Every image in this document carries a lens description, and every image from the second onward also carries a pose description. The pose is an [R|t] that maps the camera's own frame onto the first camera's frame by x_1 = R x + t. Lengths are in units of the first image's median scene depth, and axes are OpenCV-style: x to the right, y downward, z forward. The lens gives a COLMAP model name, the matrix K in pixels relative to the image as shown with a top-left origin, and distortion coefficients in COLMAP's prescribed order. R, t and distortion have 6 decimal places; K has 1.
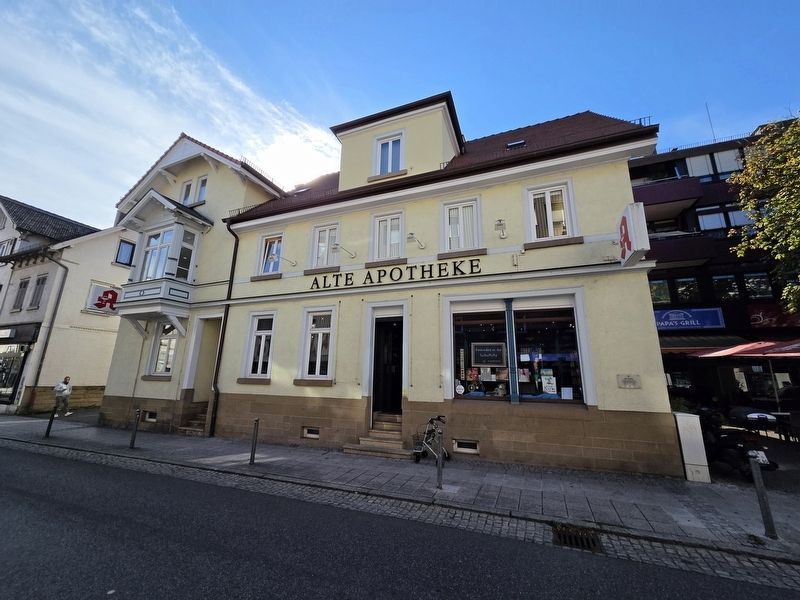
lens RADIAL K [[322.2, 0, 400.0], [0, 322.2, 300.0], [0, 0, 1]] dist [0.001042, 0.000705]
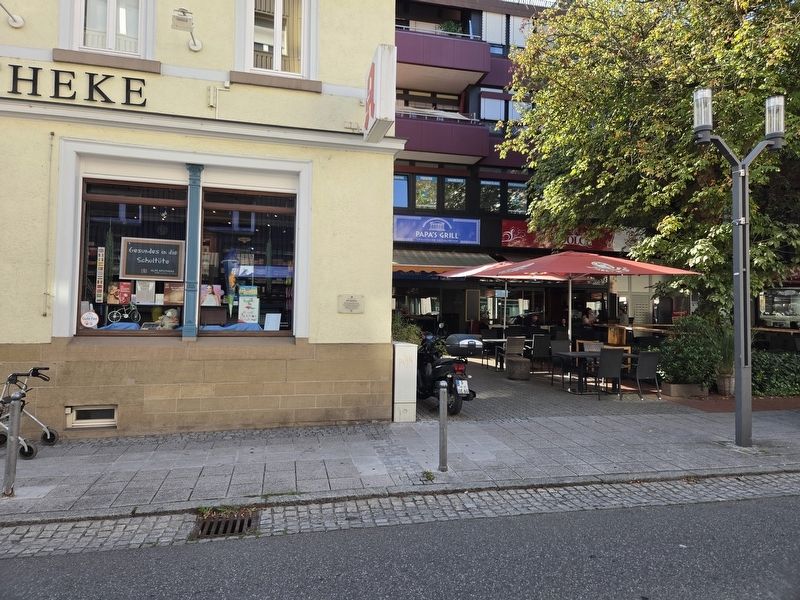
lens RADIAL K [[522.5, 0, 400.6], [0, 522.5, 287.7], [0, 0, 1]] dist [0.079710, -0.065890]
pose [[0.823871, 0.021553, 0.566367, 0.115961], [-0.135581, 0.977759, 0.160016, 0.010266], [-0.550322, -0.208621, 0.808470, -0.007660]]
